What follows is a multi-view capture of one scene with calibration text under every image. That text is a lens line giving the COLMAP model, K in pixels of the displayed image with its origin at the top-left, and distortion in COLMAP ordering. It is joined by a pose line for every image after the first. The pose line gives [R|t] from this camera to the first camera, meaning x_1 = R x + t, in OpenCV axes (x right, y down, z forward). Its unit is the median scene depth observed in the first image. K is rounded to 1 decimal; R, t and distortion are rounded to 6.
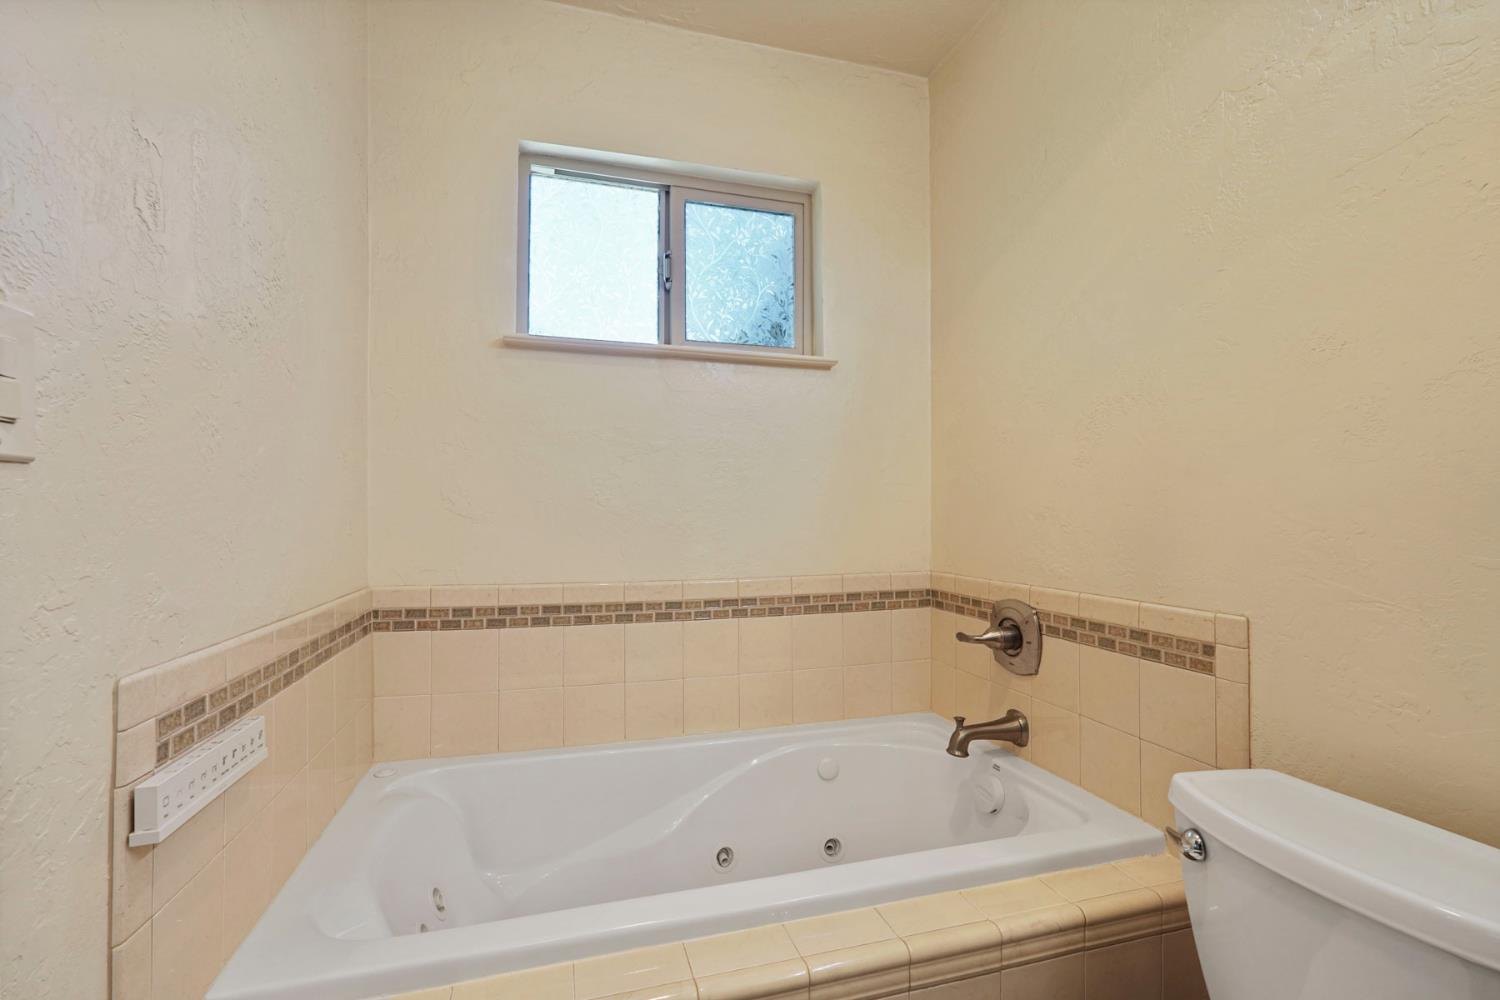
lens RADIAL K [[668.2, 0, 743.8], [0, 668.2, 504.6], [0, 0, 1]] dist [-0.001956, 0.003137]
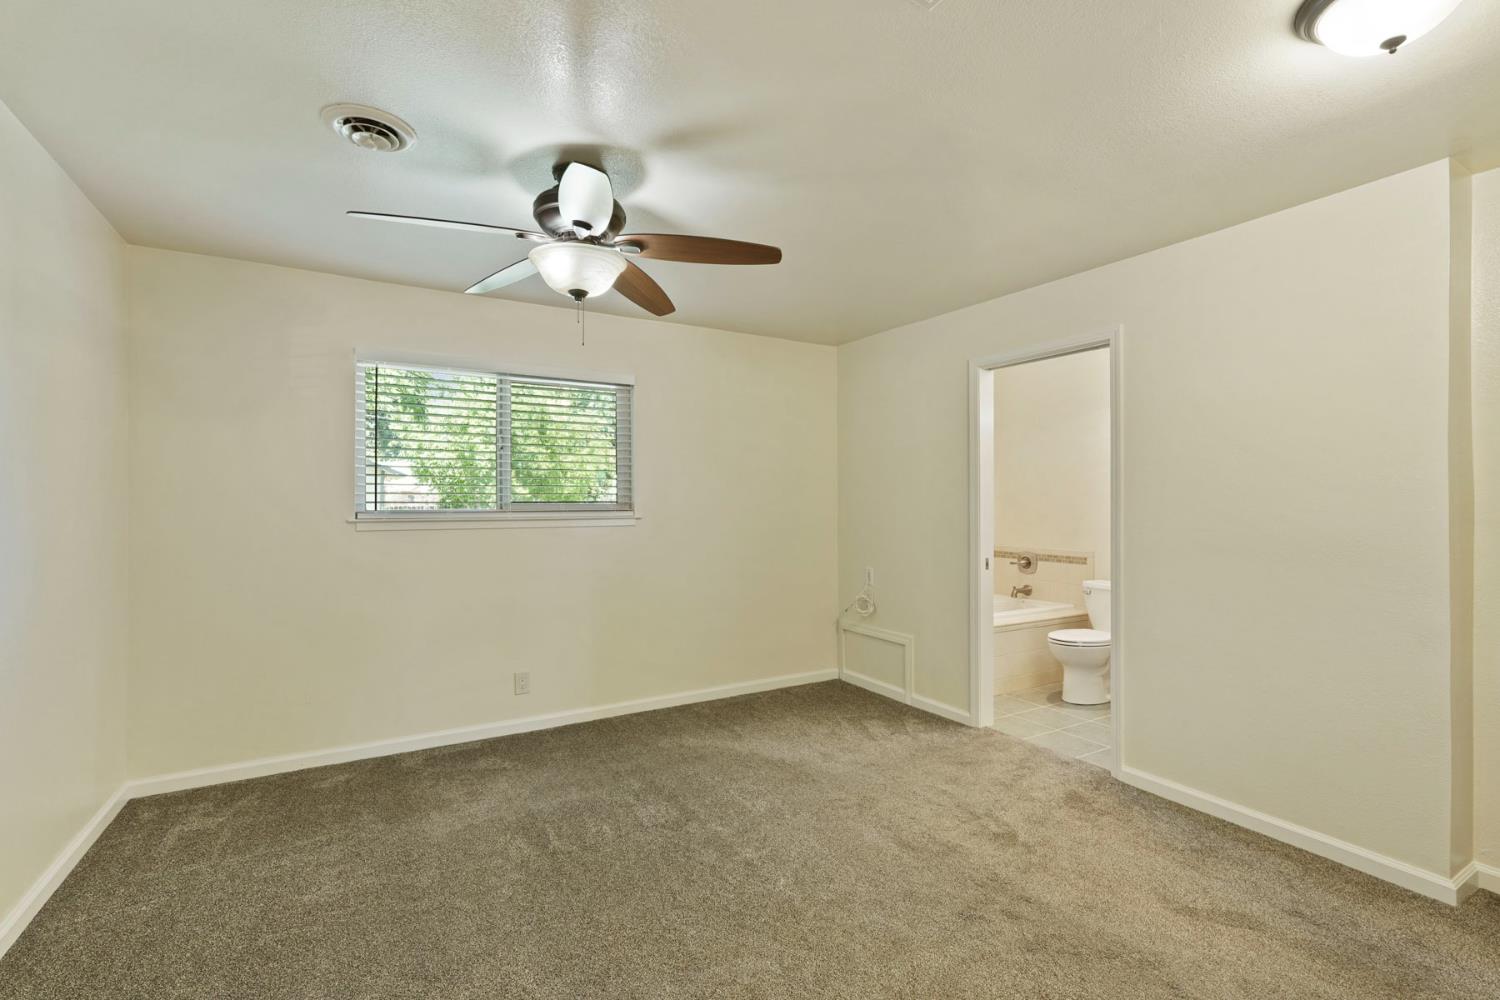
lens RADIAL K [[668.2, 0, 752.3], [0, 668.2, 504.7], [0, 0, 1]] dist [-0.001956, 0.003137]
pose [[0.972644, 0.006456, 0.232212, -1.717380], [-0.009620, 0.999876, 0.012494, -0.116734], [-0.232102, -0.014386, 0.972585, -1.921619]]
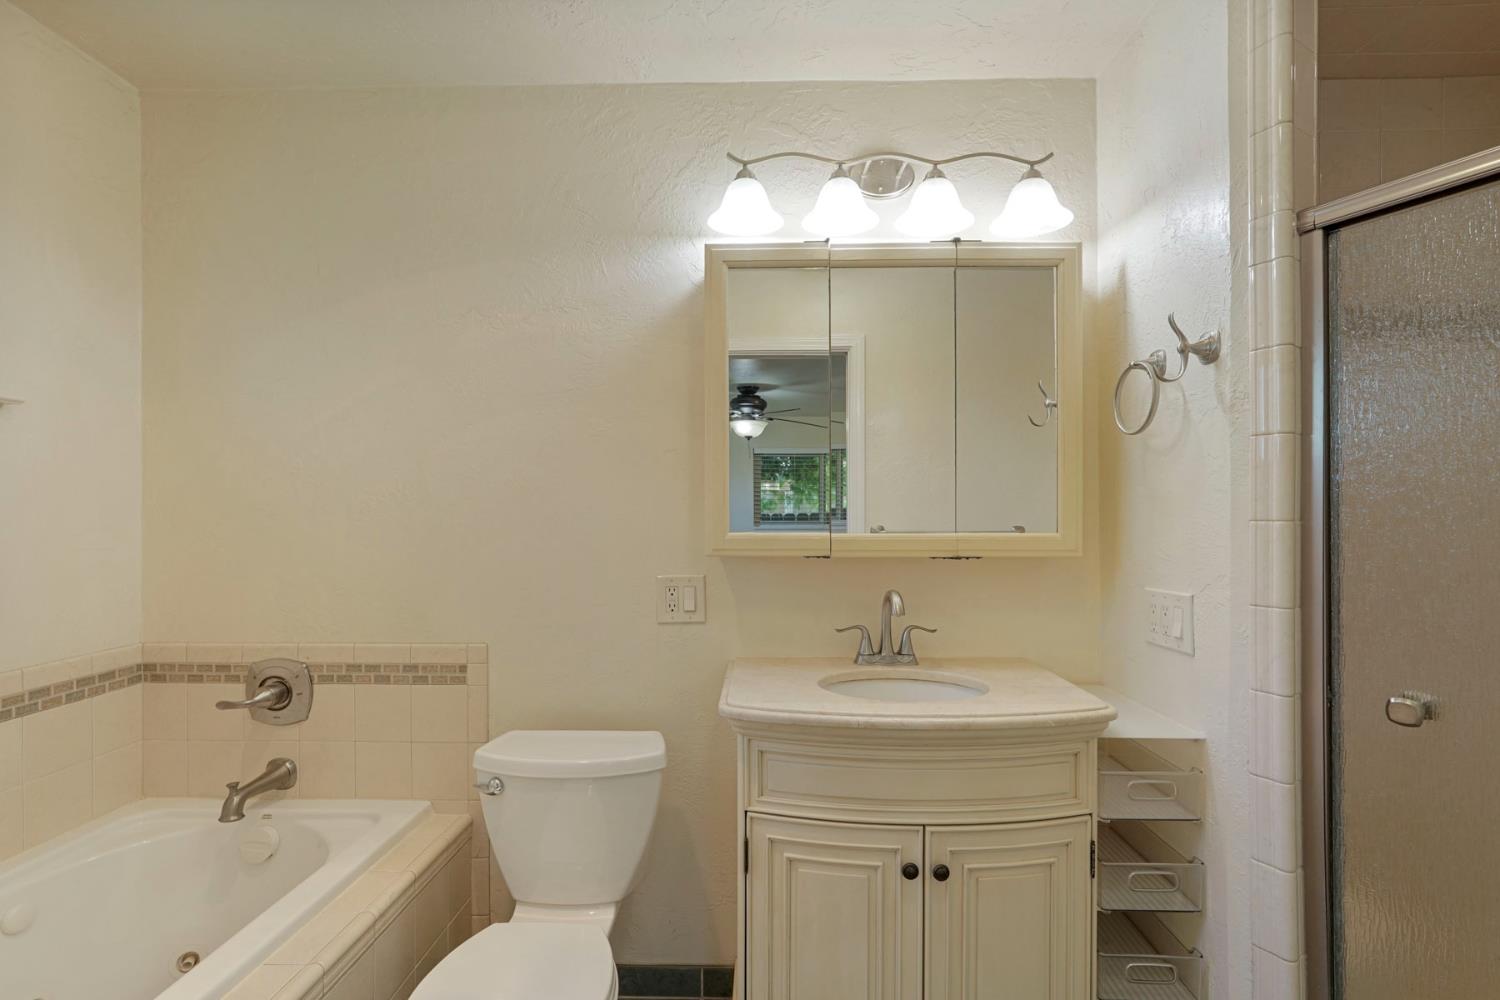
lens RADIAL K [[668.2, 0, 751.1], [0, 668.2, 509.0], [0, 0, 1]] dist [-0.001956, 0.003137]
pose [[0.296974, 0.013721, 0.954787, -0.435008], [-0.015127, 0.999839, -0.009664, -0.109062], [-0.954766, -0.011573, 0.297133, -0.070364]]
